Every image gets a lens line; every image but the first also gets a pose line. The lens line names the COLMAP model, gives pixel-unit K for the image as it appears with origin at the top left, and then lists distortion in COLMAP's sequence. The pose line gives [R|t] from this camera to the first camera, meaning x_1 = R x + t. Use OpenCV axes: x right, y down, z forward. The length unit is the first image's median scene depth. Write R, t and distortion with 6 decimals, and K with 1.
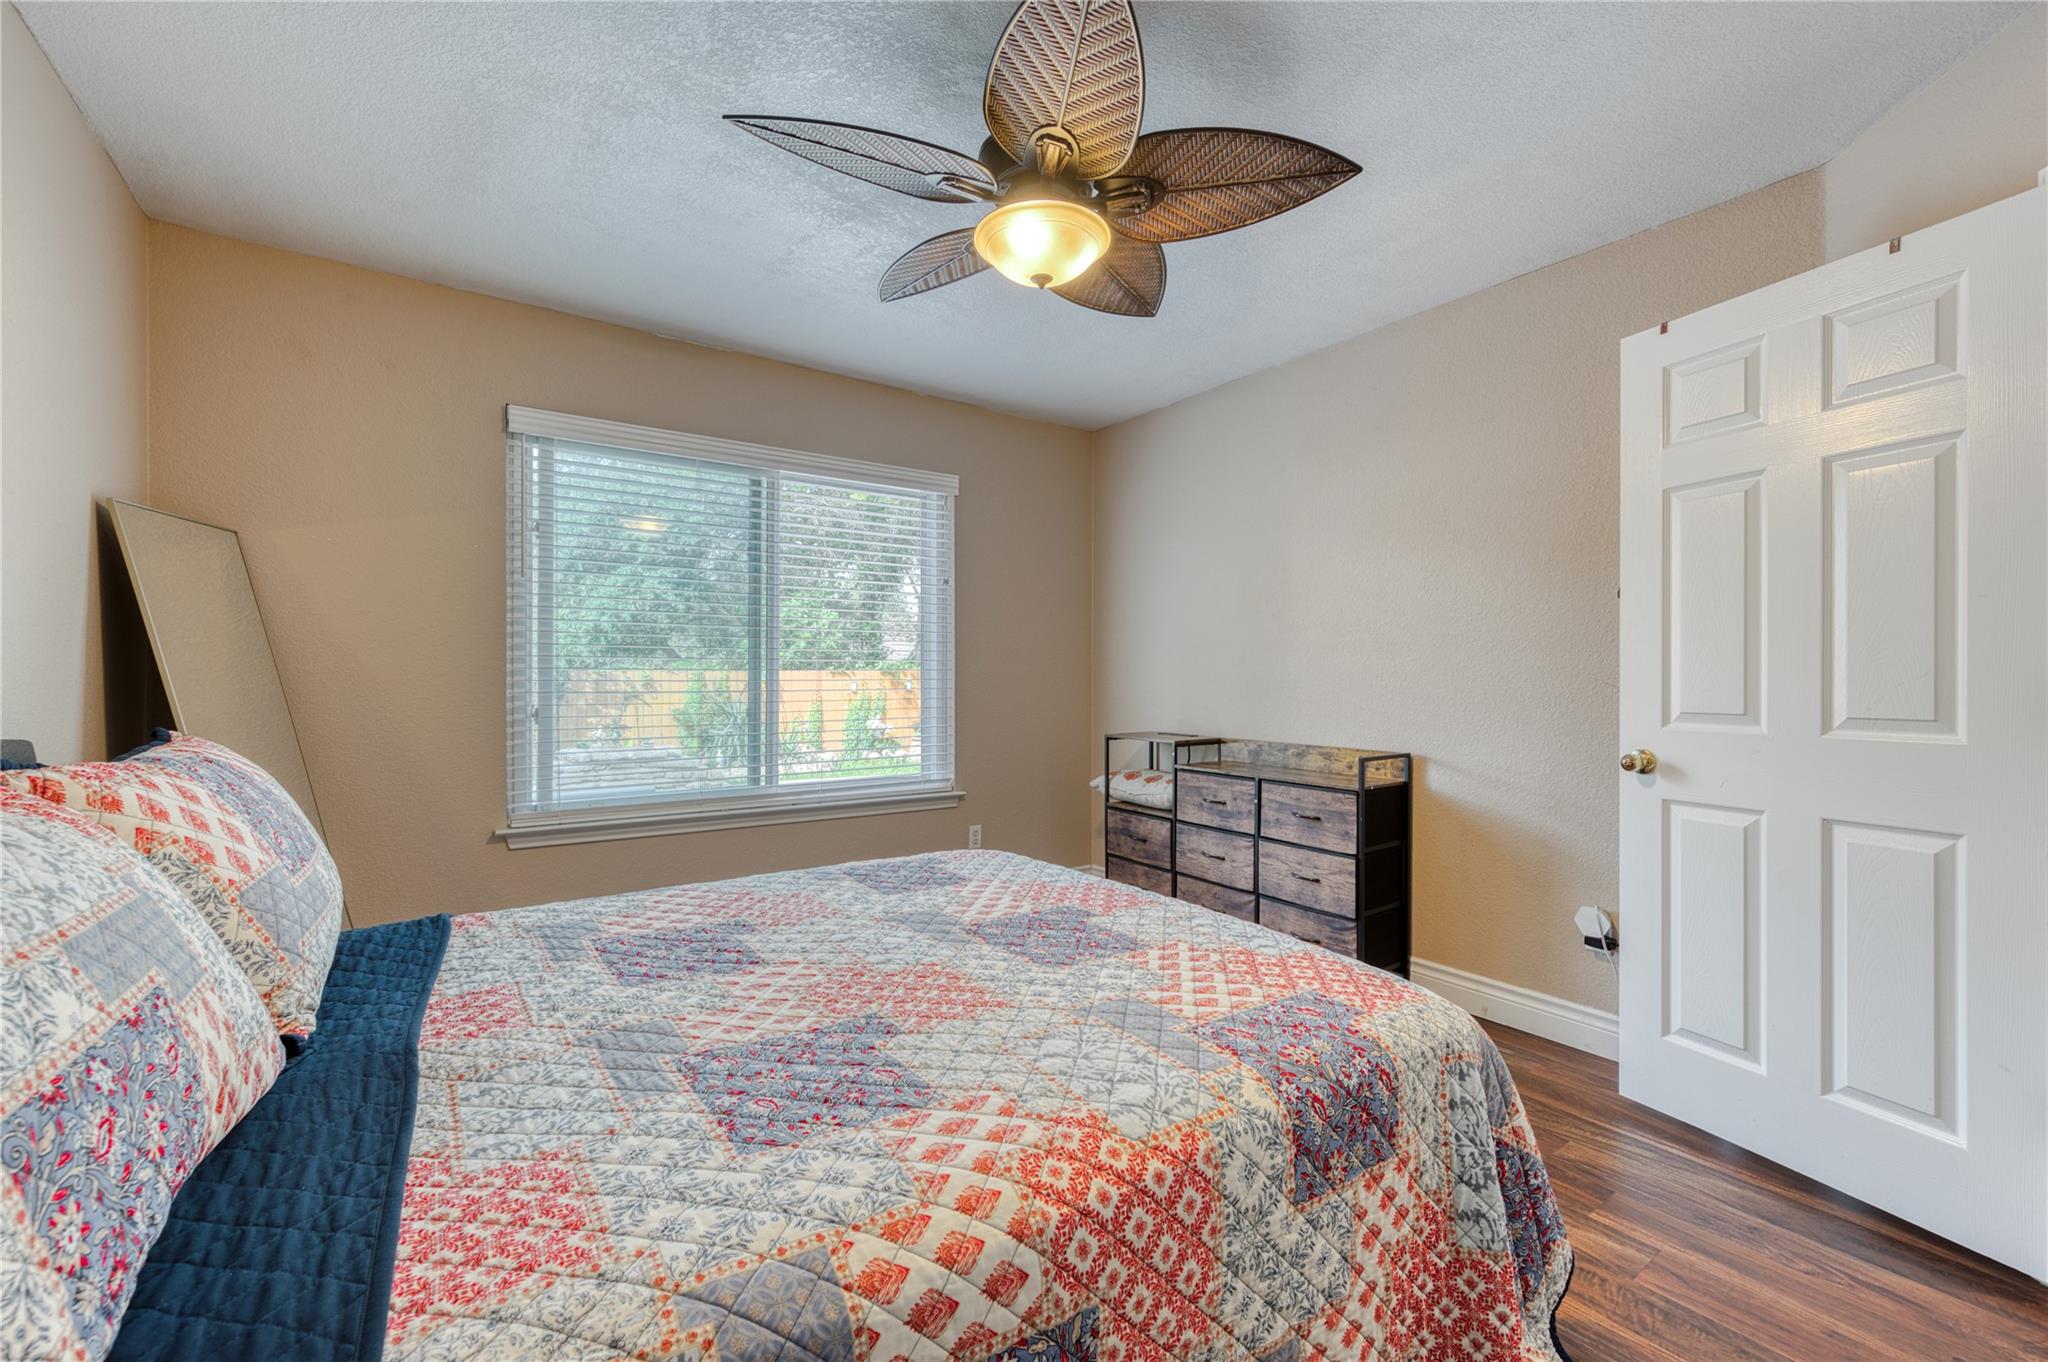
lens RADIAL K [[810.8, 0, 1022.1], [0, 810.8, 682.7], [0, 0, 1]] dist [-0.010329, -0.000673]
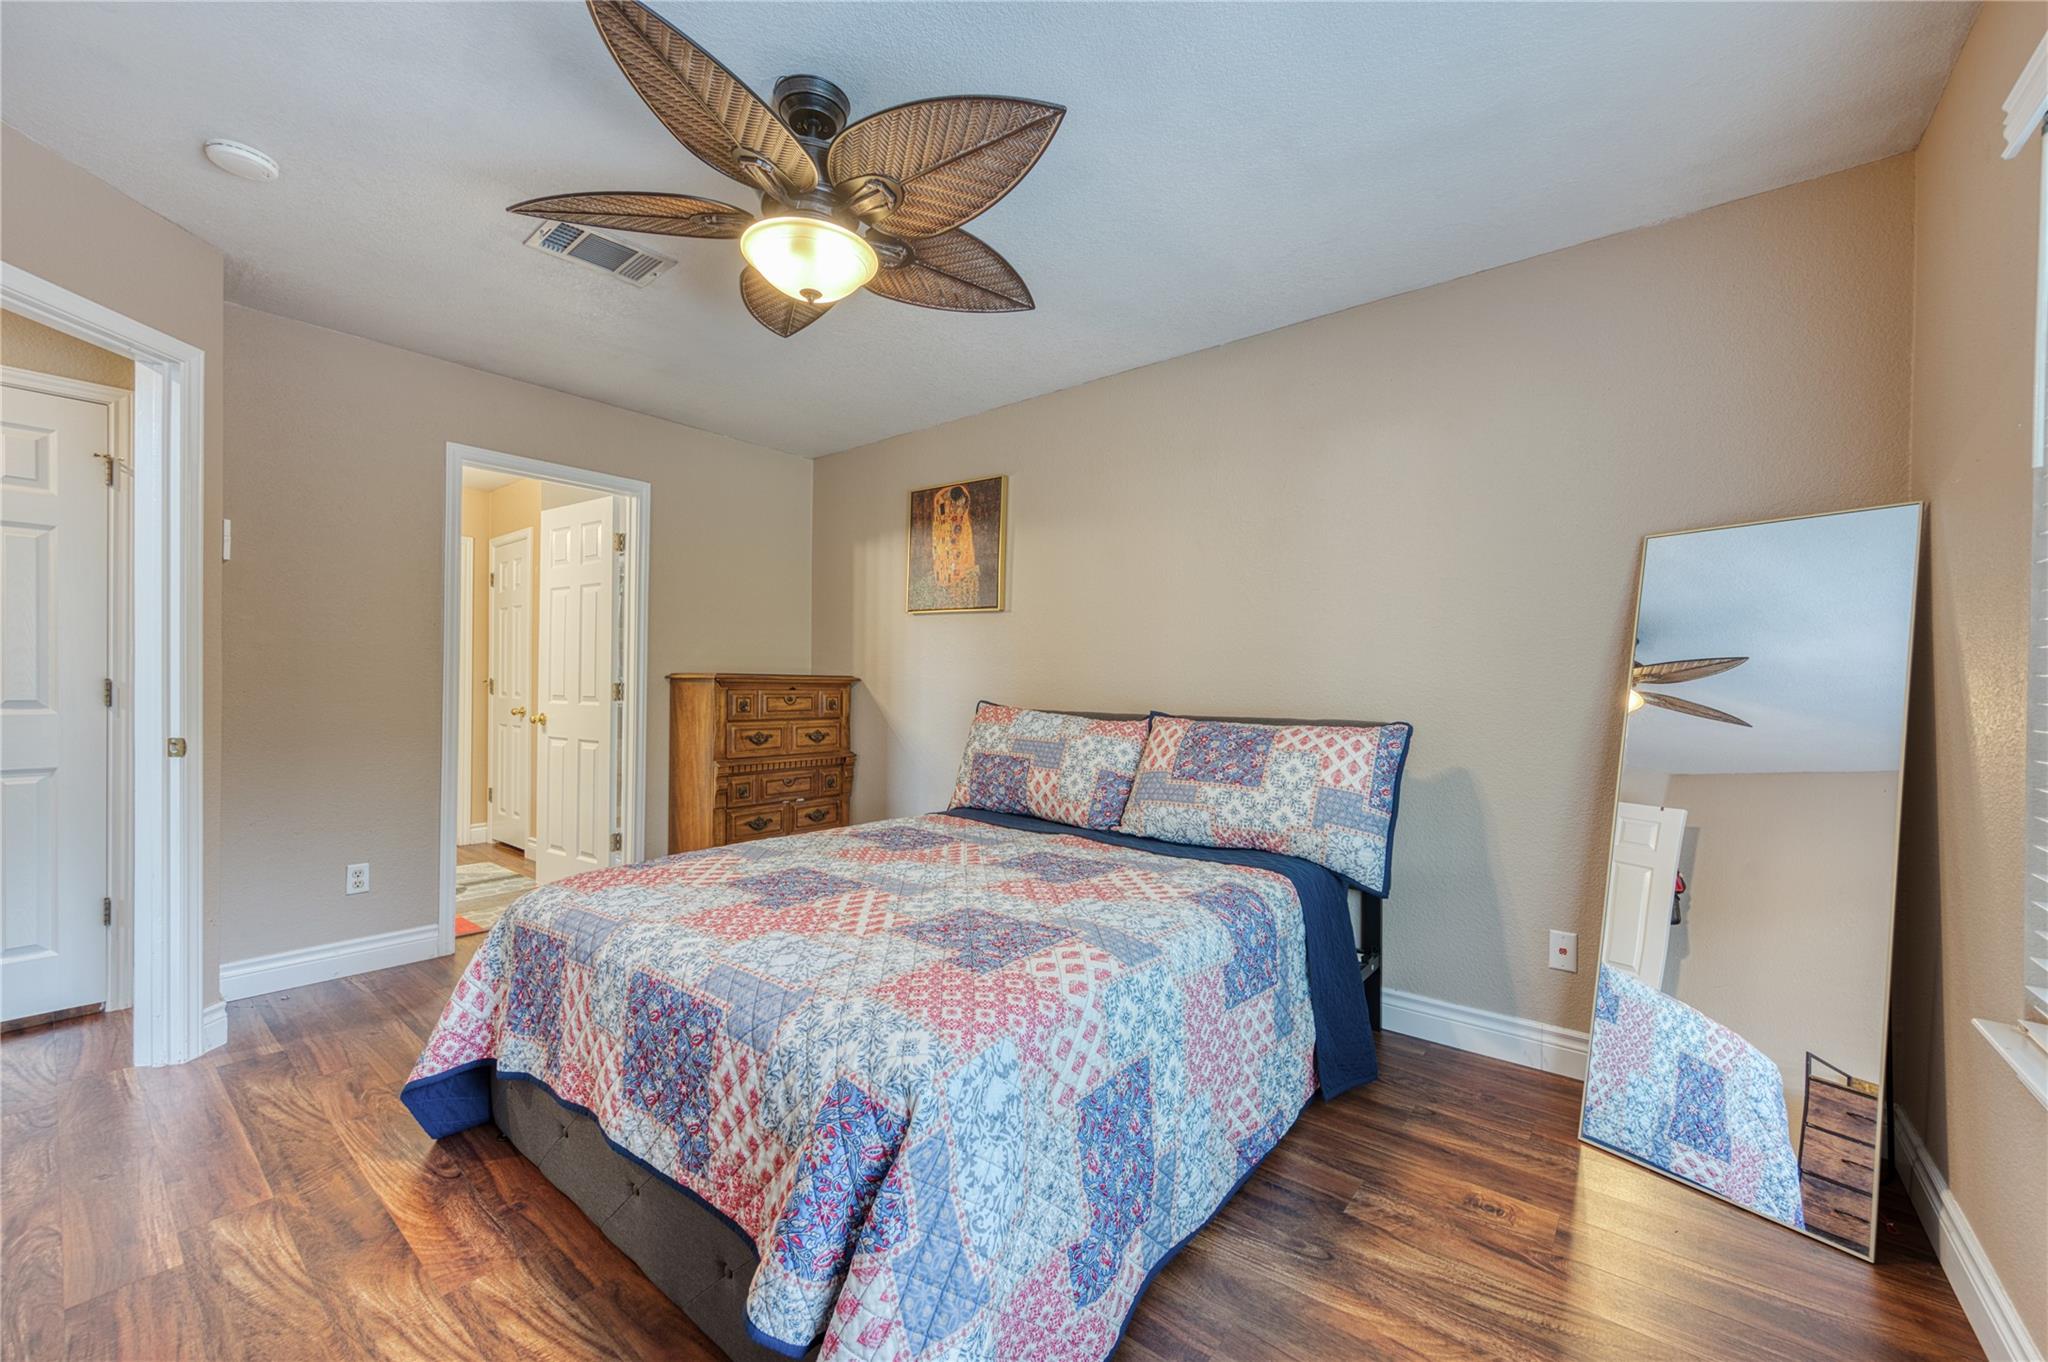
lens RADIAL K [[824.7, 0, 1021.4], [0, 824.7, 679.1], [0, 0, 1]] dist [-0.005968, -0.000478]
pose [[-0.955101, -0.022127, -0.295452, 0.333744], [-0.021507, 0.999754, -0.005349, -0.007474], [0.295498, 0.001245, -0.955342, 2.167221]]
